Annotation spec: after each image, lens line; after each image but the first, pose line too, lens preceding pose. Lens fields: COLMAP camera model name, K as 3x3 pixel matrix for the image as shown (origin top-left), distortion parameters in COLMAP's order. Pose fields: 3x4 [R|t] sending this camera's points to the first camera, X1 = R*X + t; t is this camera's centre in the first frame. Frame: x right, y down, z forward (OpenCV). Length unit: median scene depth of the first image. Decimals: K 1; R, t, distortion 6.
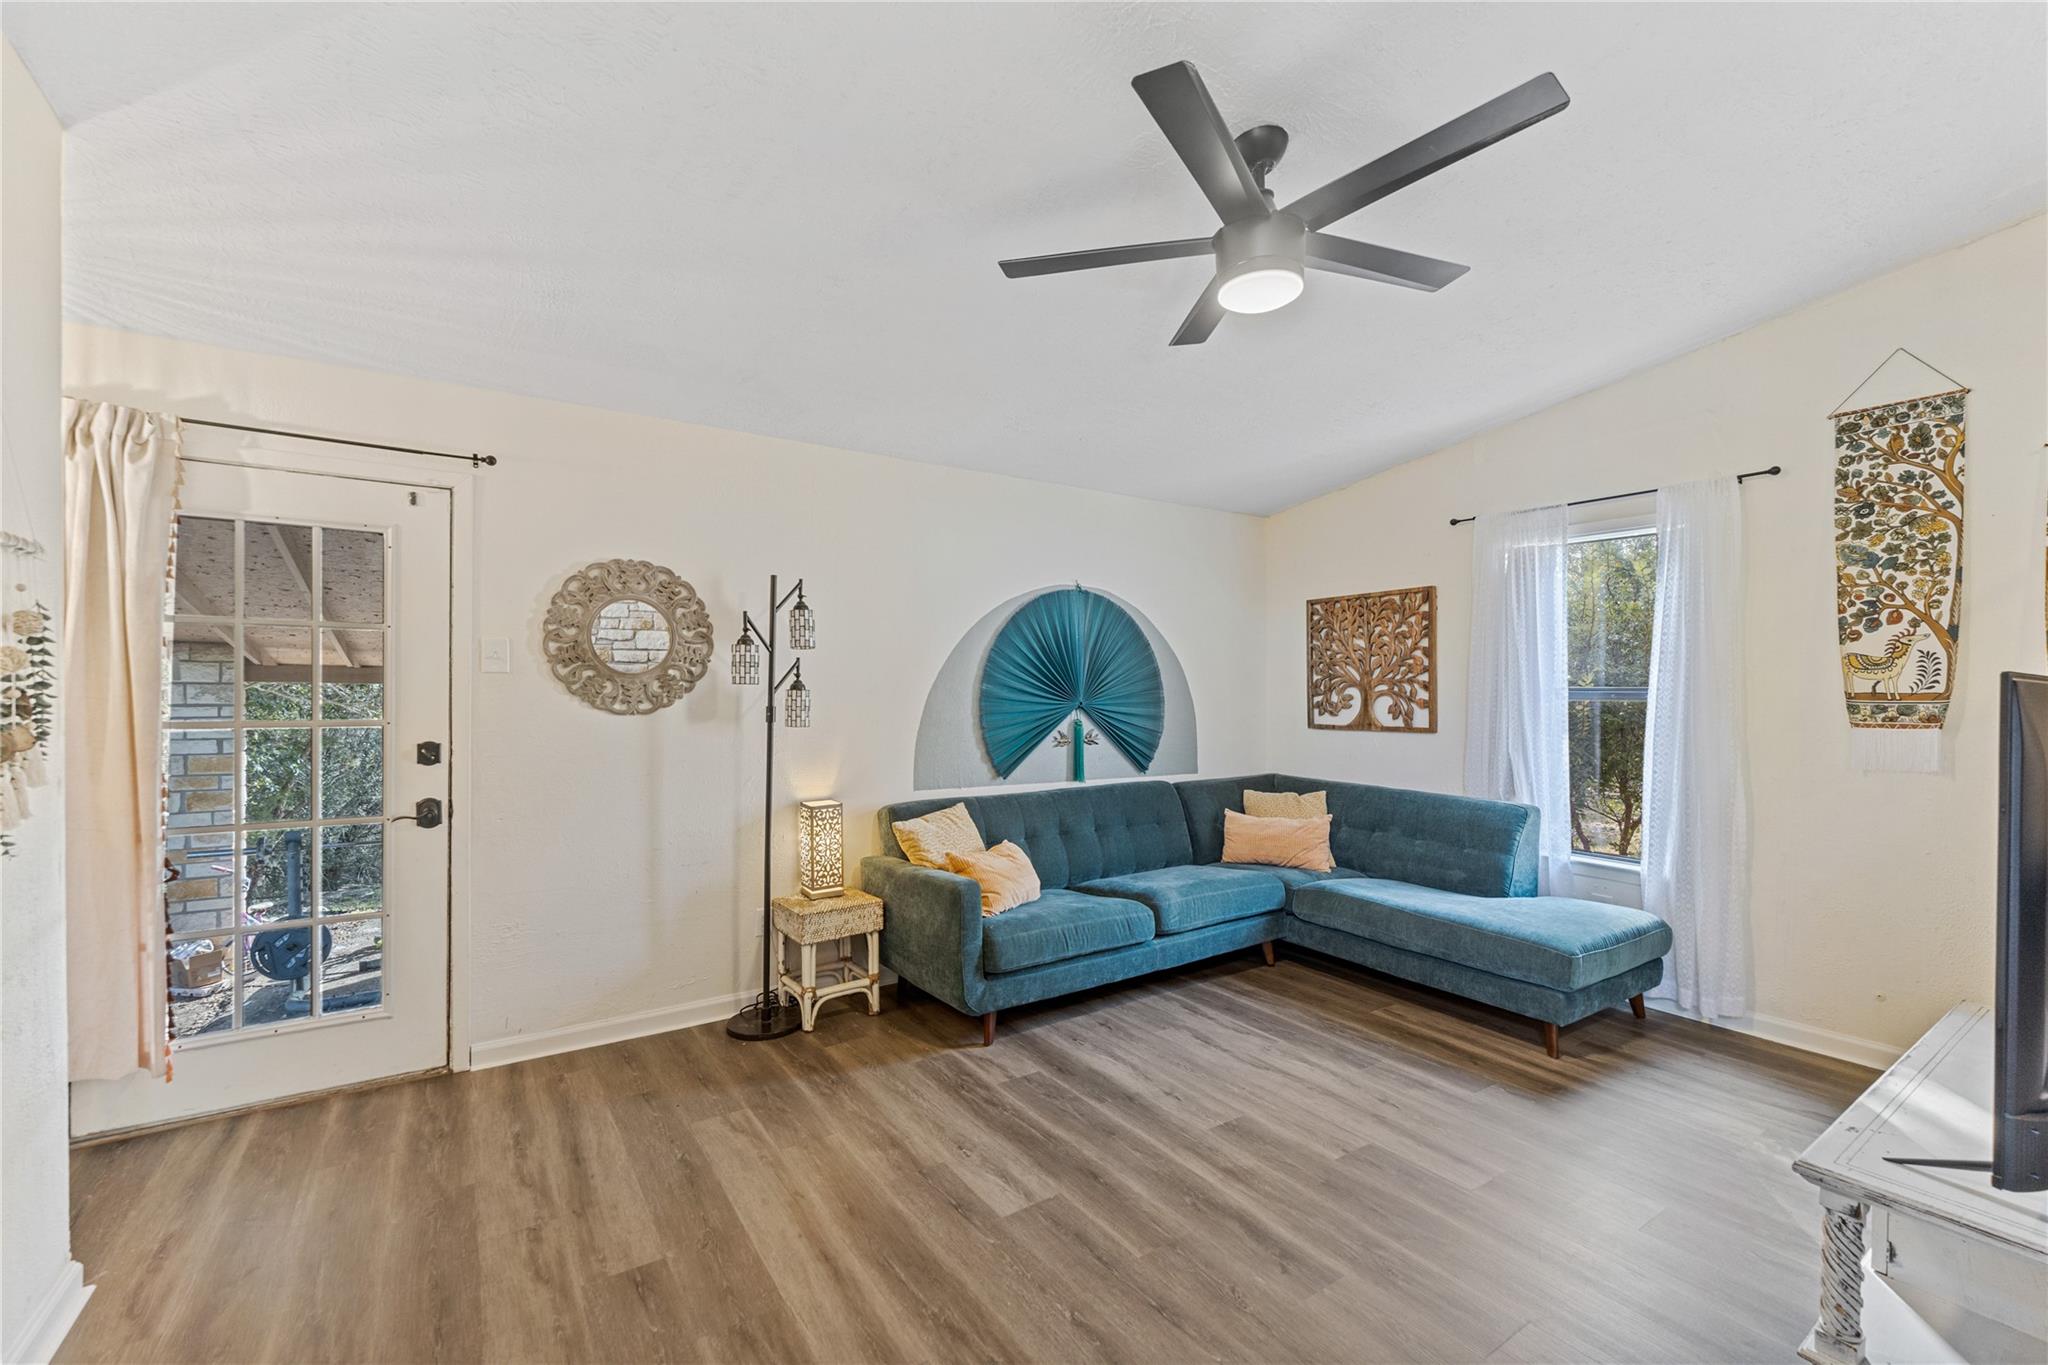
lens RADIAL K [[848.9, 0, 1018.1], [0, 848.9, 697.0], [0, 0, 1]] dist [0.004832, 0.000261]
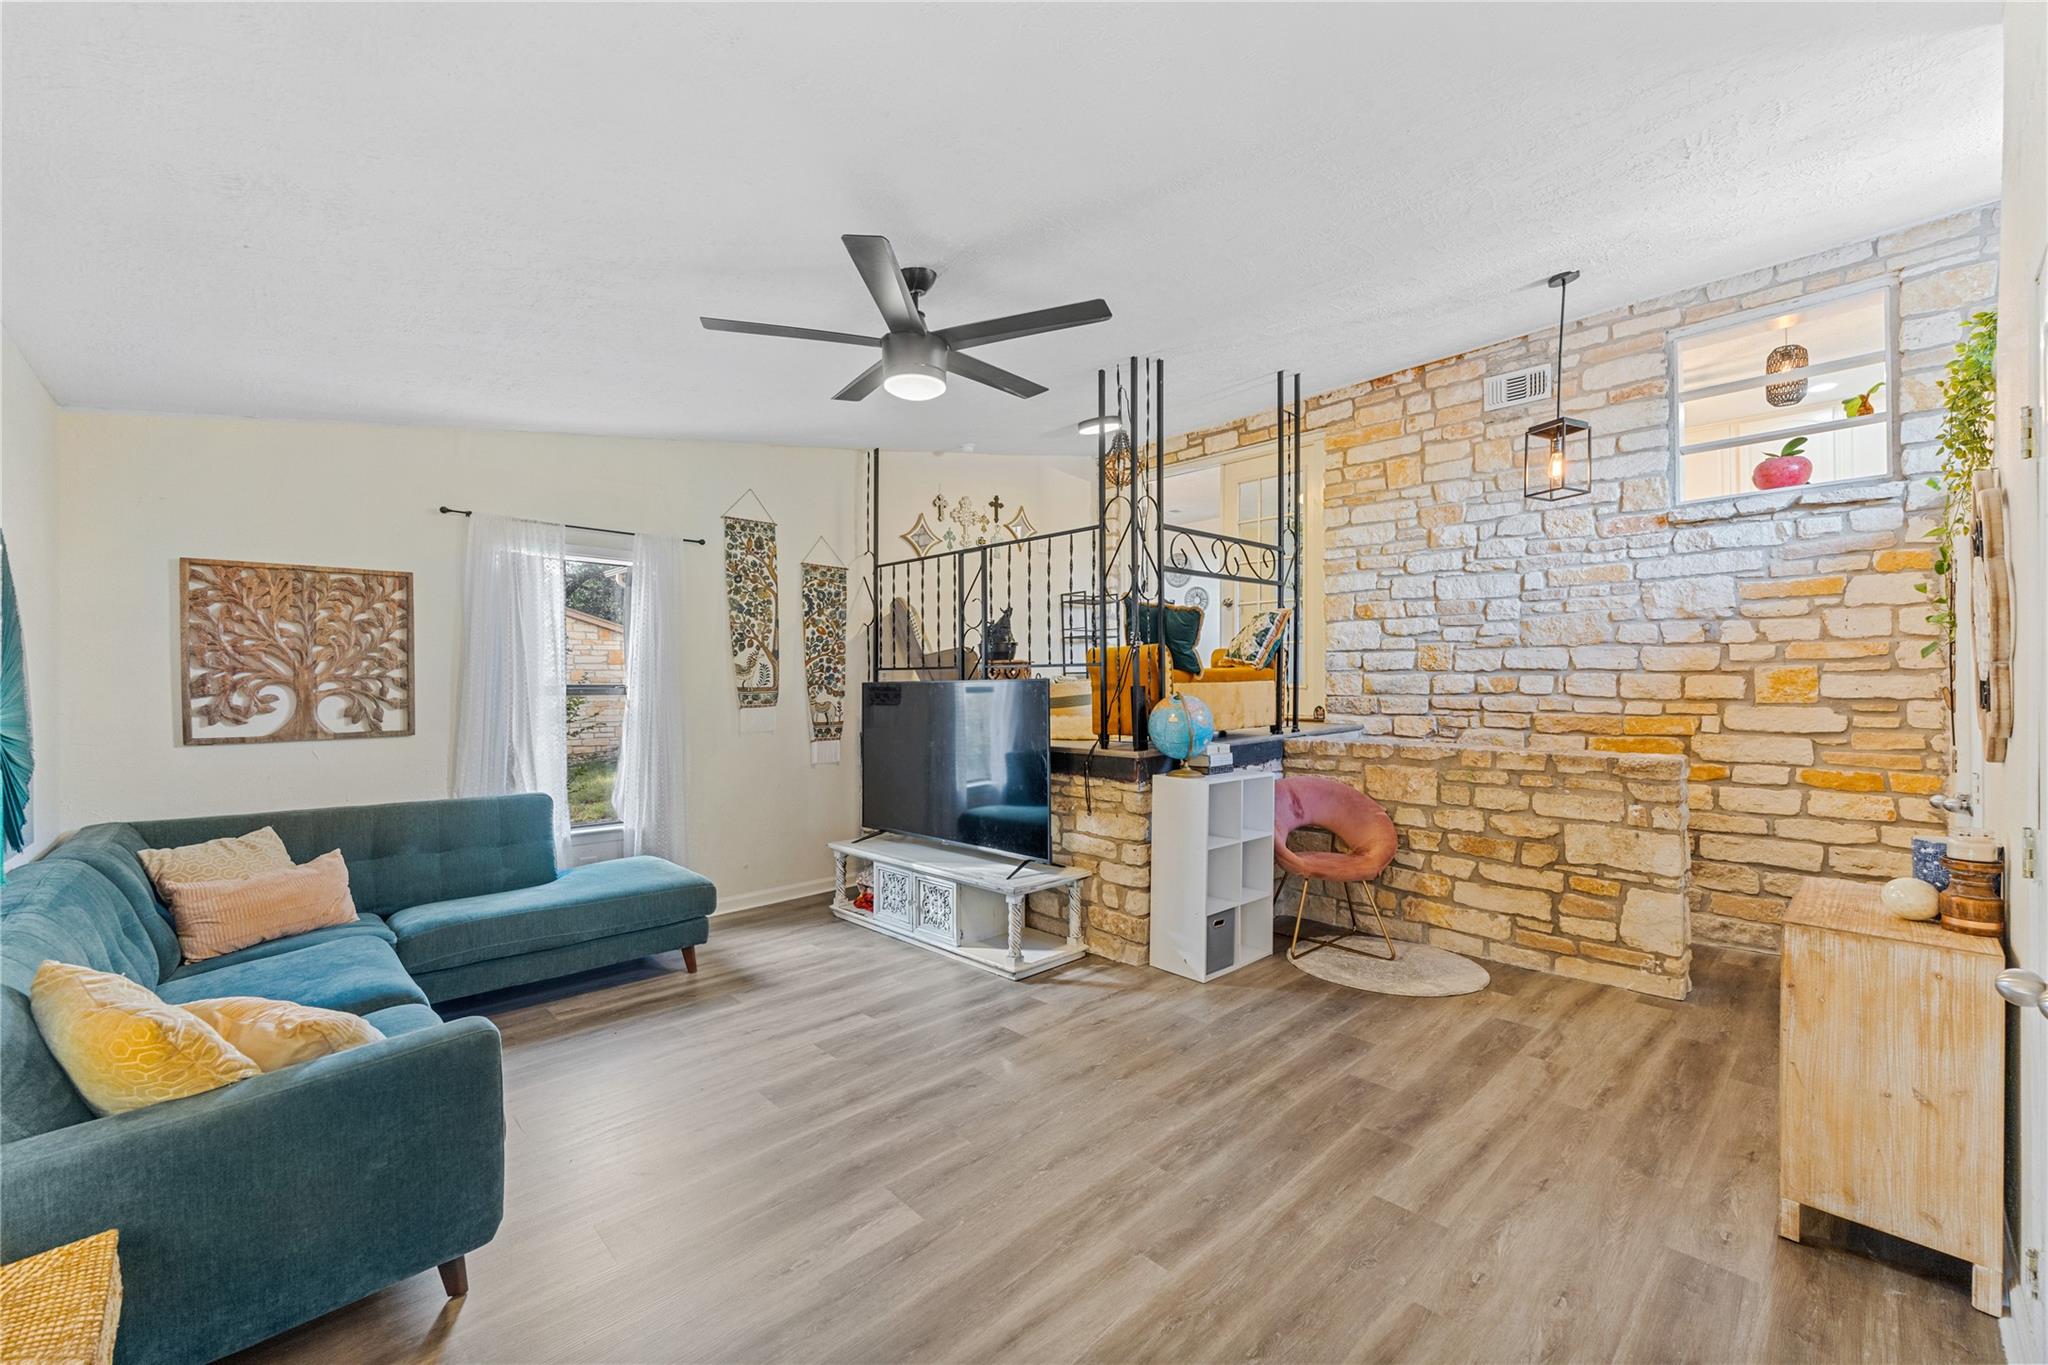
lens RADIAL K [[826.4, 0, 1015.8], [0, 826.4, 682.7], [0, 0, 1]] dist [0.000272, -0.000002]
pose [[-0.175949, -0.000473, 0.984399, -0.603583], [0.012113, 0.999923, 0.002646, -0.010409], [-0.984325, 0.012389, -0.175930, 0.646180]]
